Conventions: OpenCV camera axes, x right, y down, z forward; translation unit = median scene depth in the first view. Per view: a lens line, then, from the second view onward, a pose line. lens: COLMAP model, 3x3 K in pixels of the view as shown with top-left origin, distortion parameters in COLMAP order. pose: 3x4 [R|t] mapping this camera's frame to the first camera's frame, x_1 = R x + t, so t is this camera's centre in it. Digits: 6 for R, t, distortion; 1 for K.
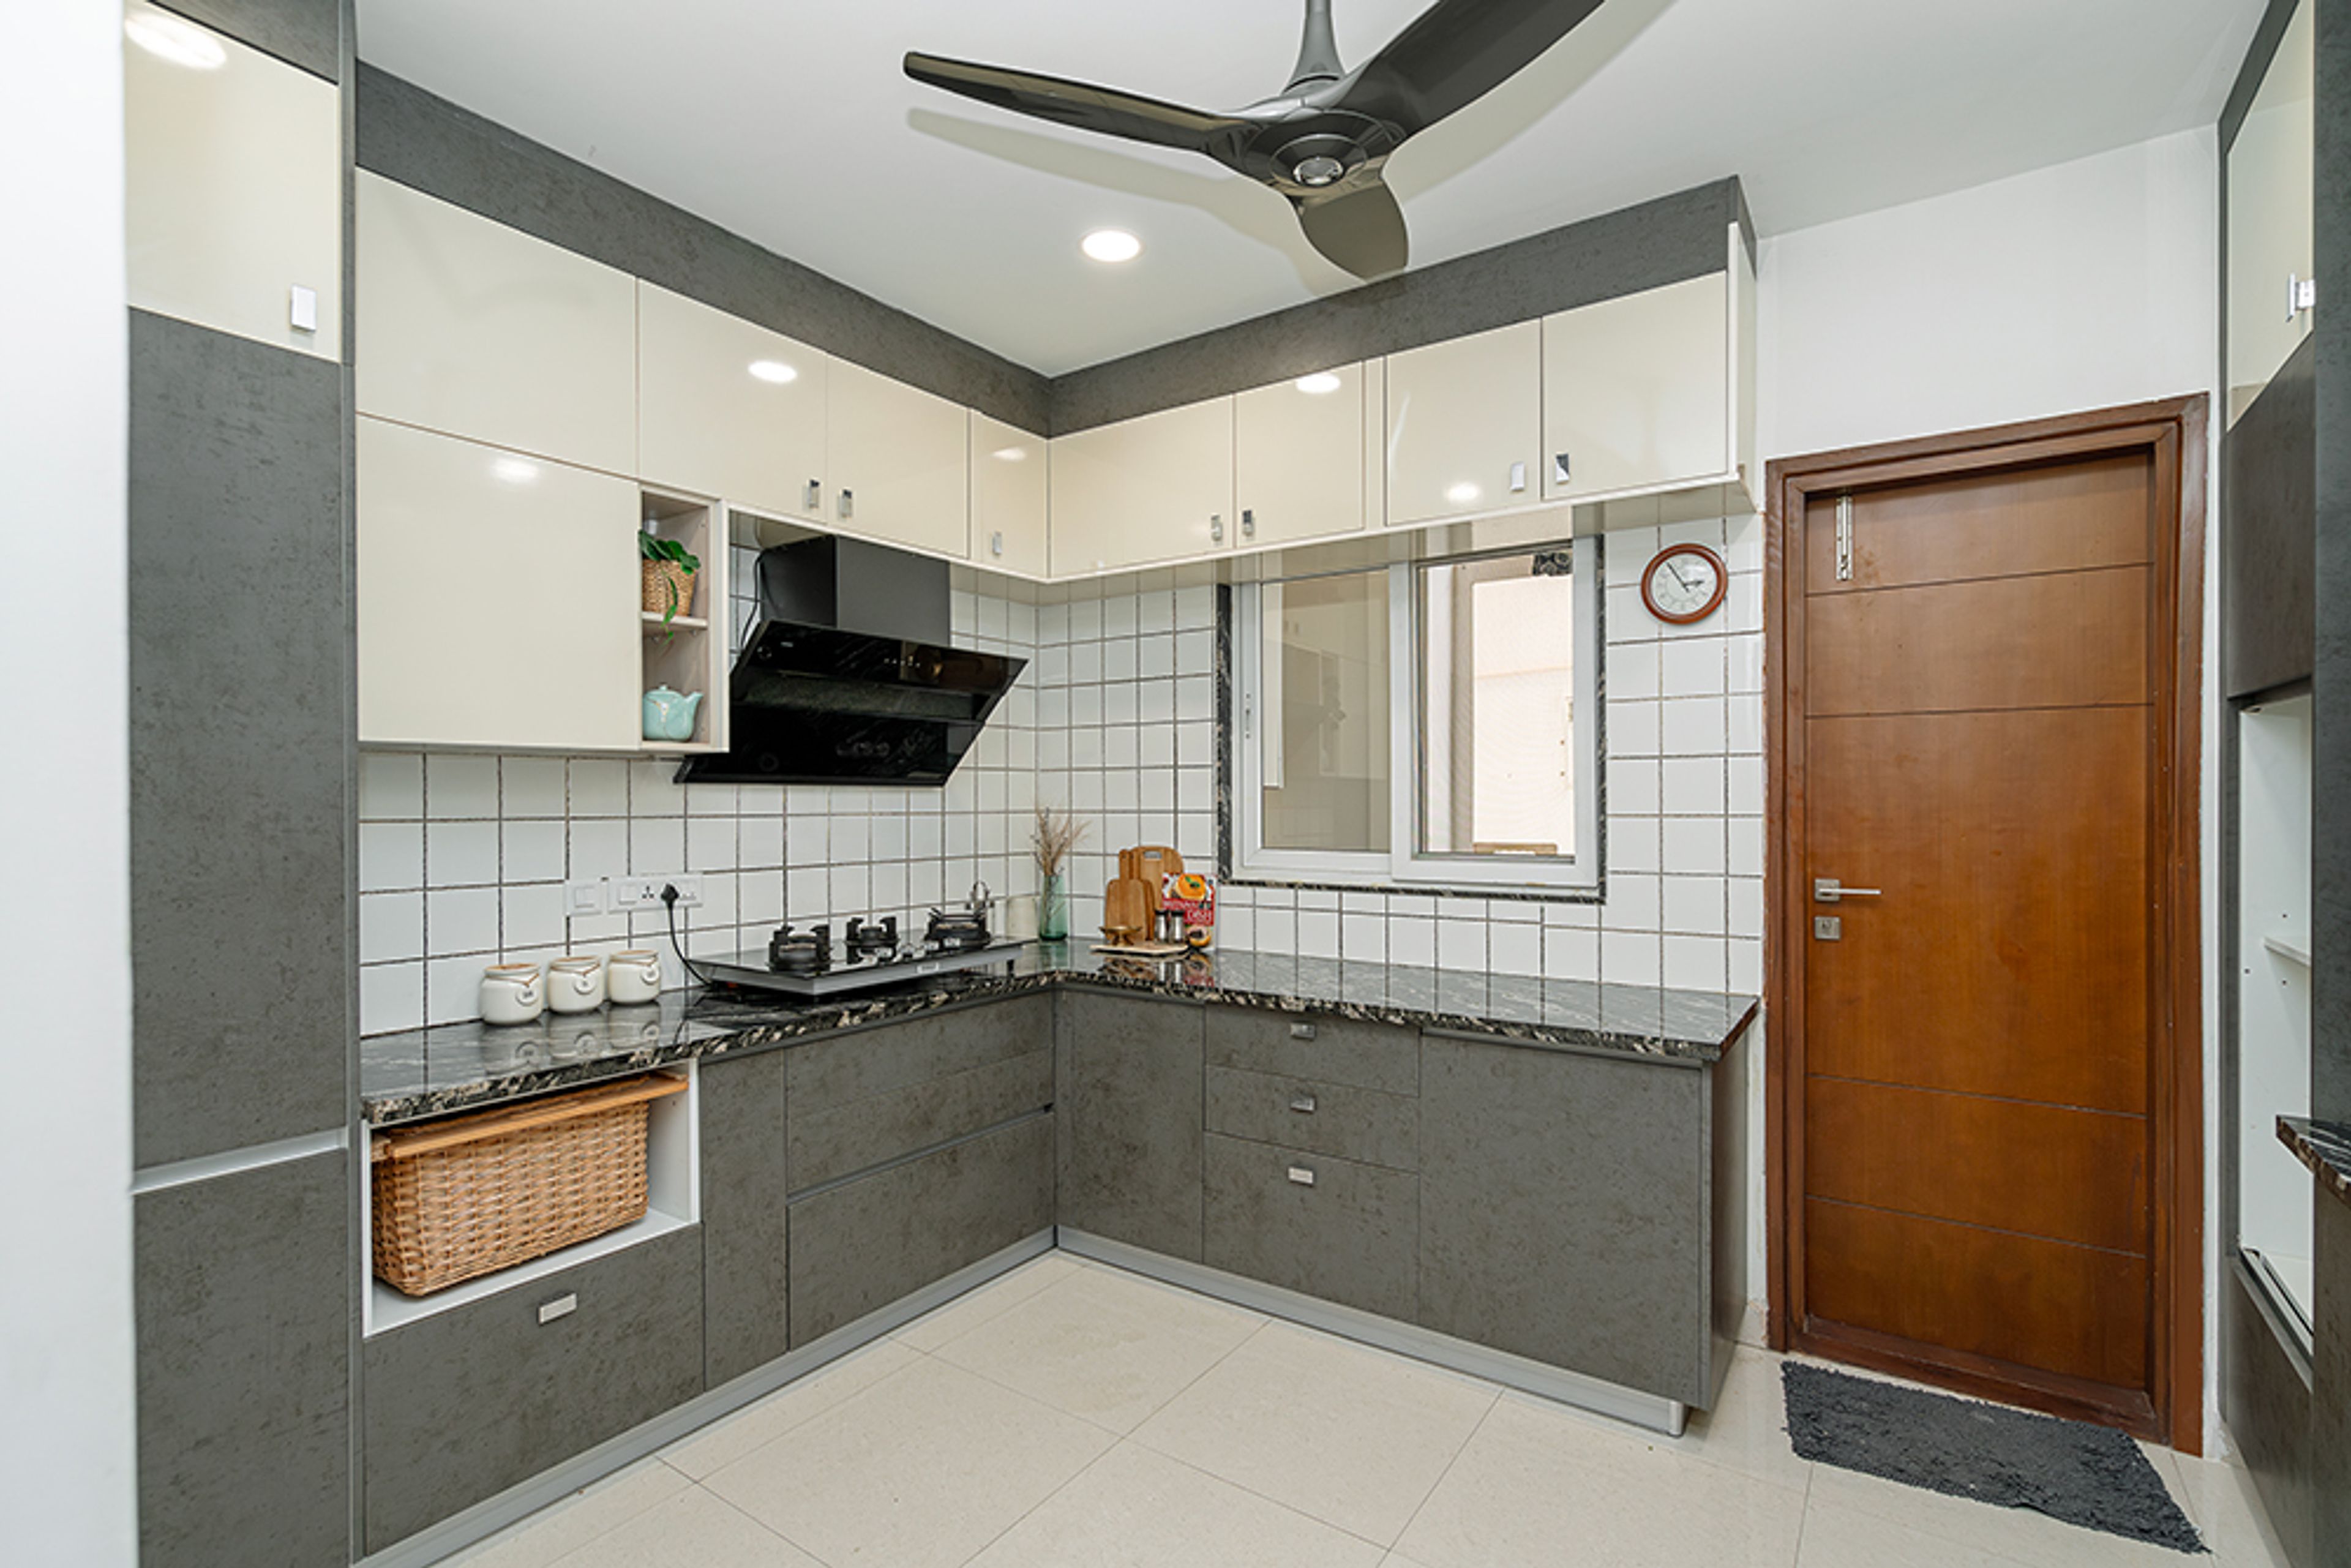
lens RADIAL K [[1099.7, 0, 1175.5], [0, 1099.7, 784.0], [0, 0, 1]] dist [-0.000960, 0.000165]
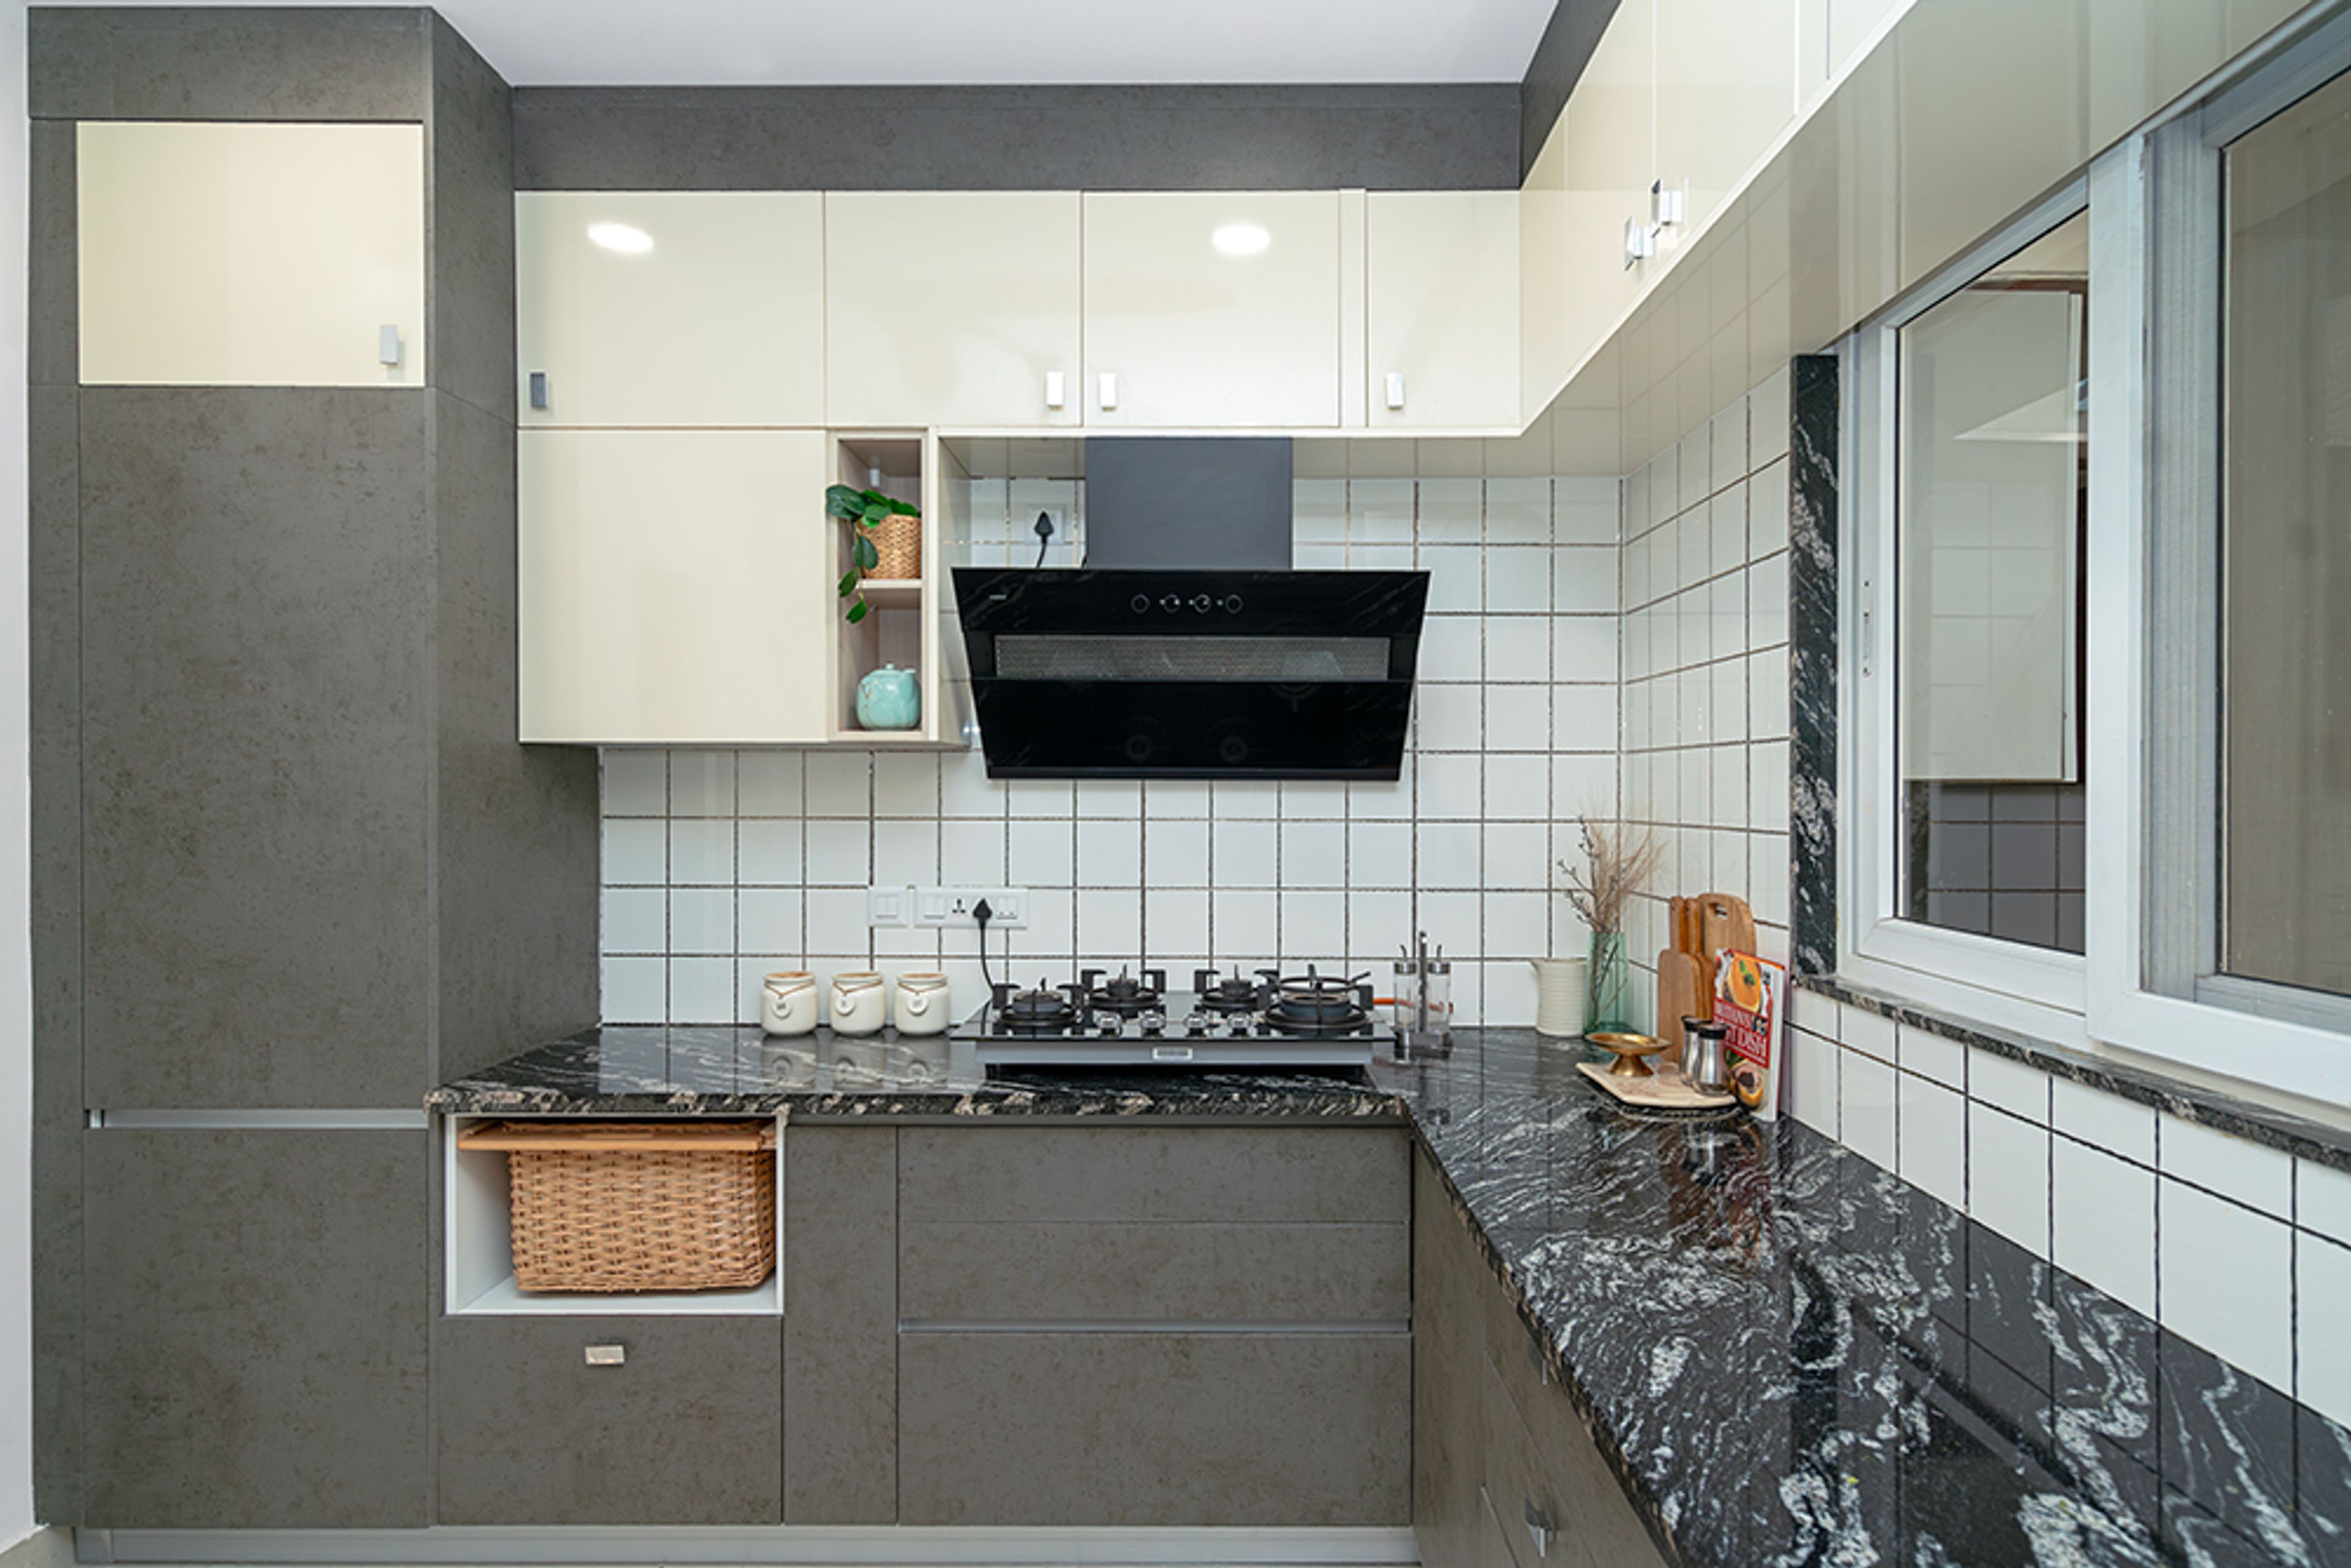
lens RADIAL K [[1274.5, 0, 1181.4], [0, 1274.5, 778.4], [0, 0, 1]] dist [0.004490, -0.000358]
pose [[0.570063, 0.001743, -0.821599, 0.455504], [0.006070, 0.999962, 0.006333, -0.006577], [0.821579, -0.008598, 0.570031, 0.613240]]
